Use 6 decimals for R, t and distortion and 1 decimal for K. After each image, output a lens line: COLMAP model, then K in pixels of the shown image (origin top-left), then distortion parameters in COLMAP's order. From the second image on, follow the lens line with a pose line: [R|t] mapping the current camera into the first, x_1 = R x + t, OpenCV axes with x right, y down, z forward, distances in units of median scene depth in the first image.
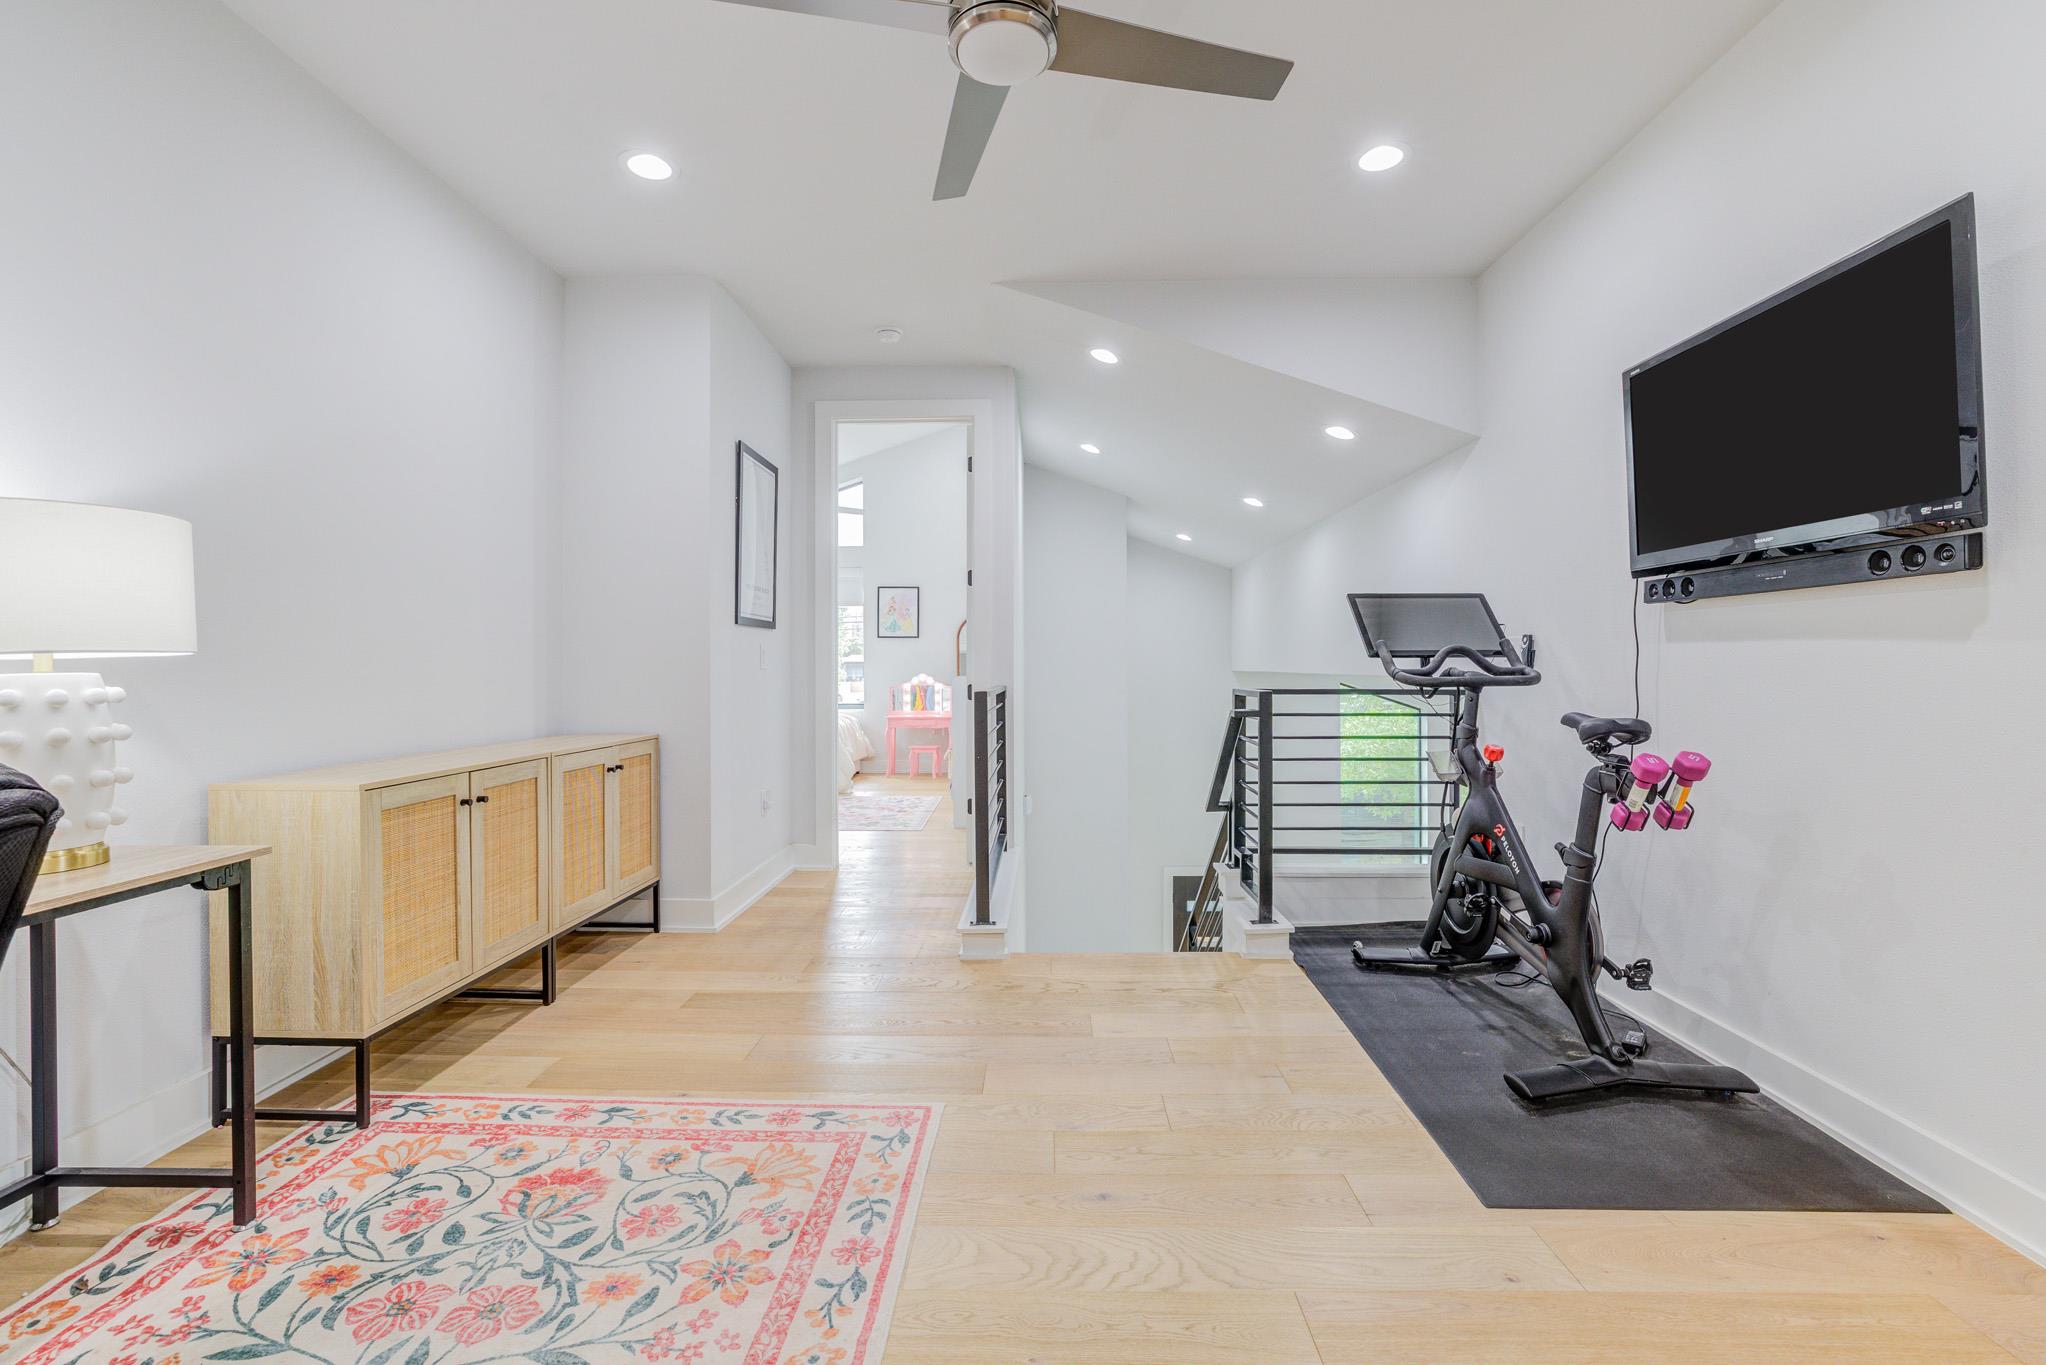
lens RADIAL K [[890.5, 0, 1023.6], [0, 890.5, 677.1], [0, 0, 1]] dist [-0.045807, 0.018290]
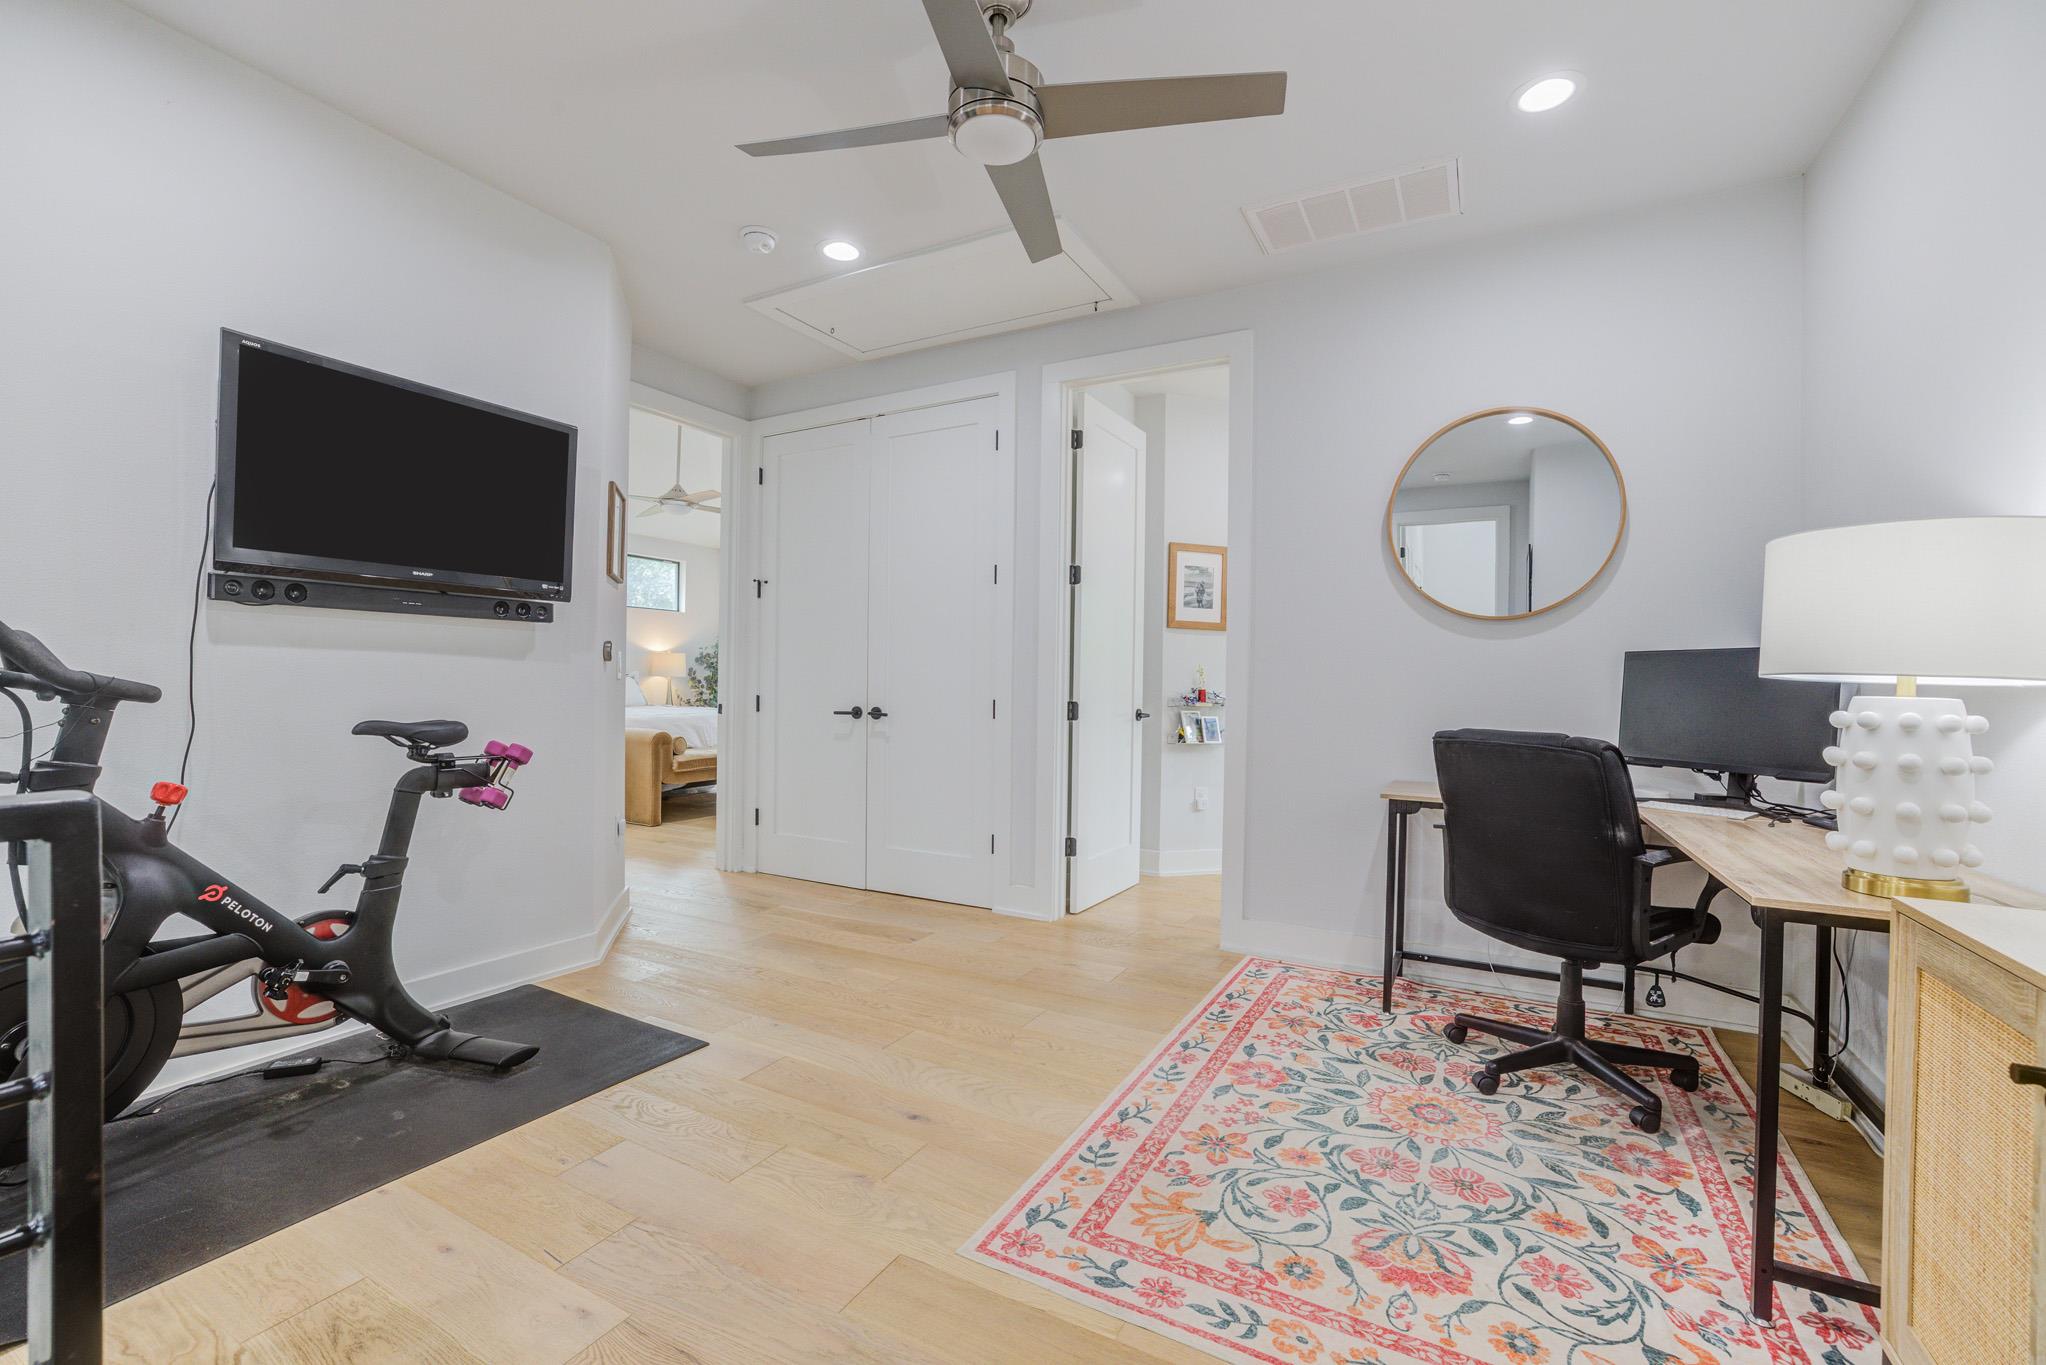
lens RADIAL K [[890.5, 0, 1023.6], [0, 890.5, 677.1], [0, 0, 1]] dist [-0.045807, 0.018290]
pose [[-0.894458, -0.008665, 0.447068, -0.581042], [-0.007651, 0.999962, 0.004073, -0.022139], [-0.447087, 0.000223, -0.894491, 2.015513]]
